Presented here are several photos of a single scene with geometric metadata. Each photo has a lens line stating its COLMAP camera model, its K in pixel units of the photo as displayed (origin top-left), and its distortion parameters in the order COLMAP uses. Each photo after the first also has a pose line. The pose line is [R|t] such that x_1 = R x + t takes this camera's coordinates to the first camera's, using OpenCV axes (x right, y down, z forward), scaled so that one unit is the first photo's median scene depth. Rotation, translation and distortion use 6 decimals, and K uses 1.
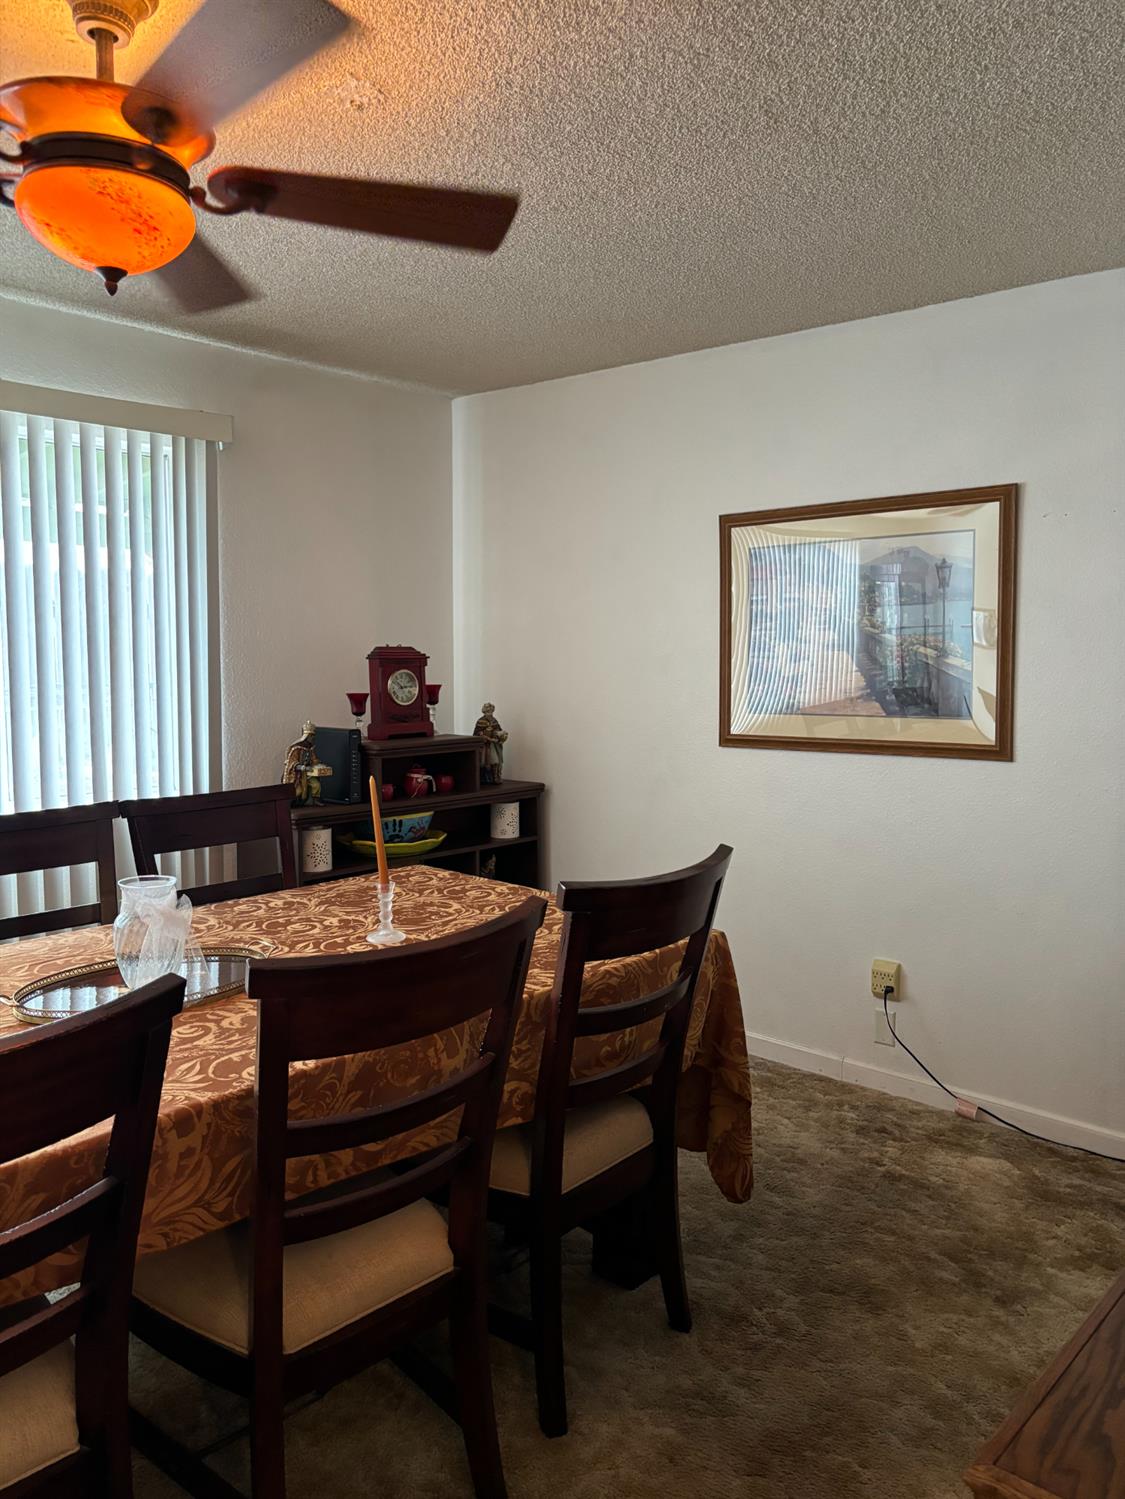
lens RADIAL K [[1140.5, 0, 559.2], [0, 1140.5, 753.1], [0, 0, 1]] dist [0.051508, -0.057582]
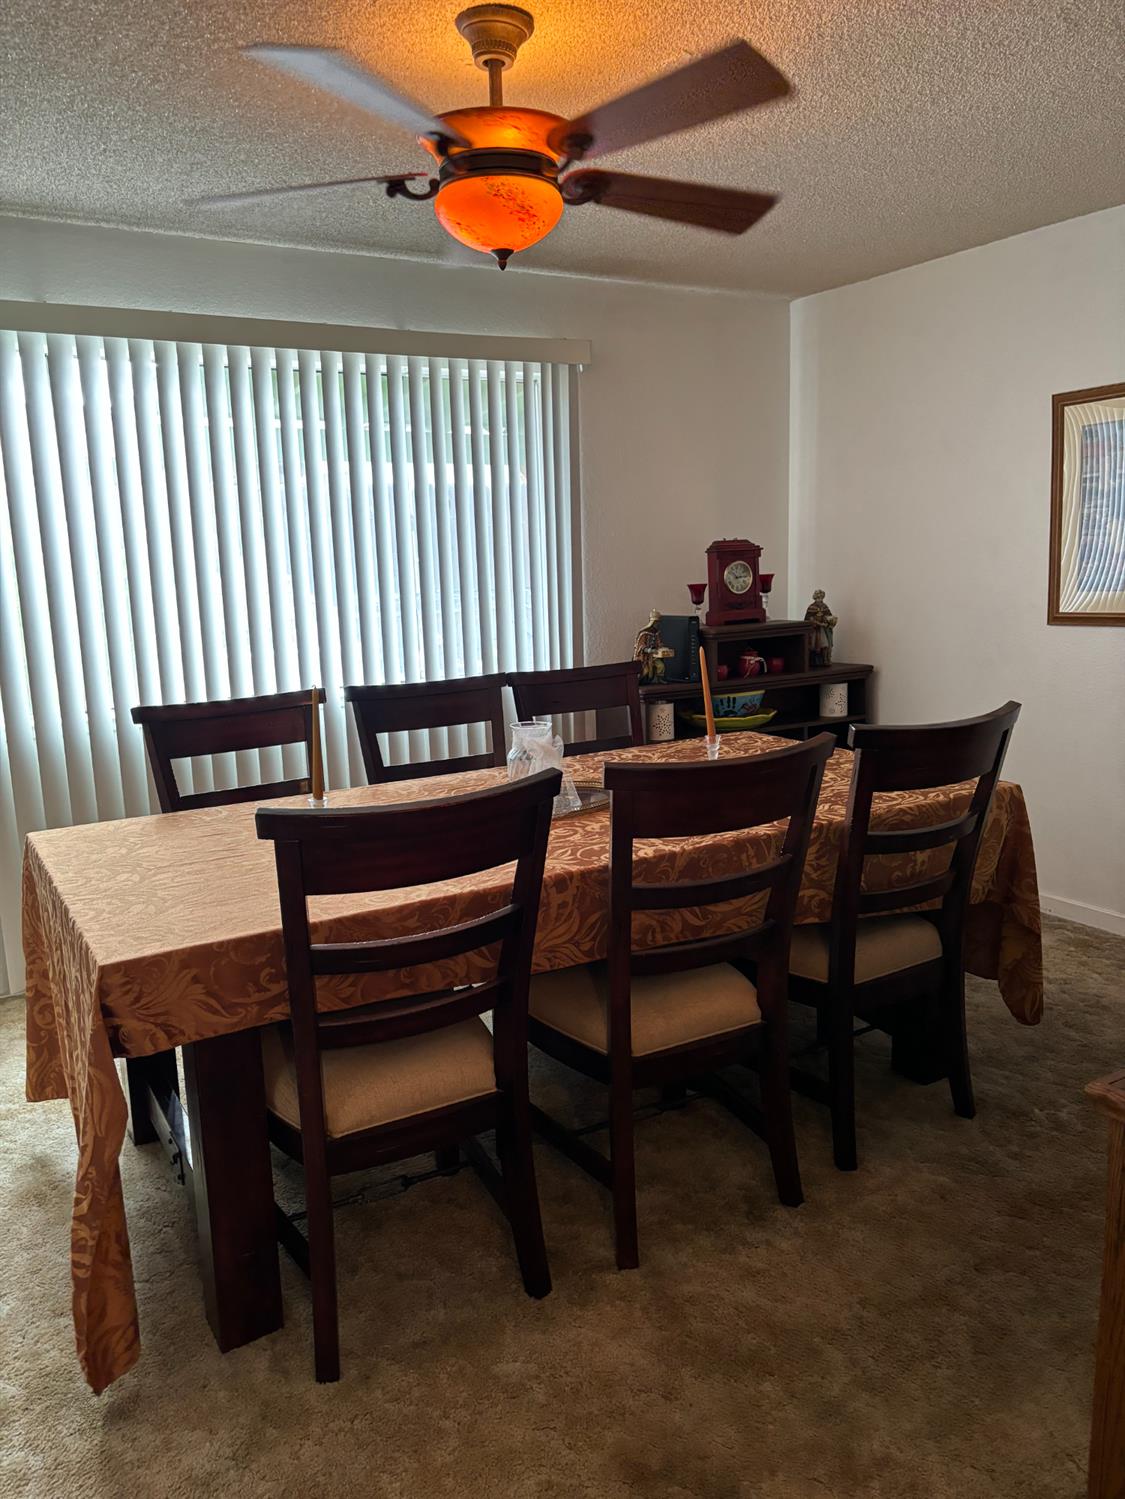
lens RADIAL K [[1140.5, 0, 561.8], [0, 1140.5, 750.6], [0, 0, 1]] dist [0.051508, -0.057582]
pose [[0.954500, 0.016251, -0.297767, 0.056296], [0.008314, 0.996676, 0.081045, 0.032418], [0.298095, -0.079833, 0.951192, -0.202376]]
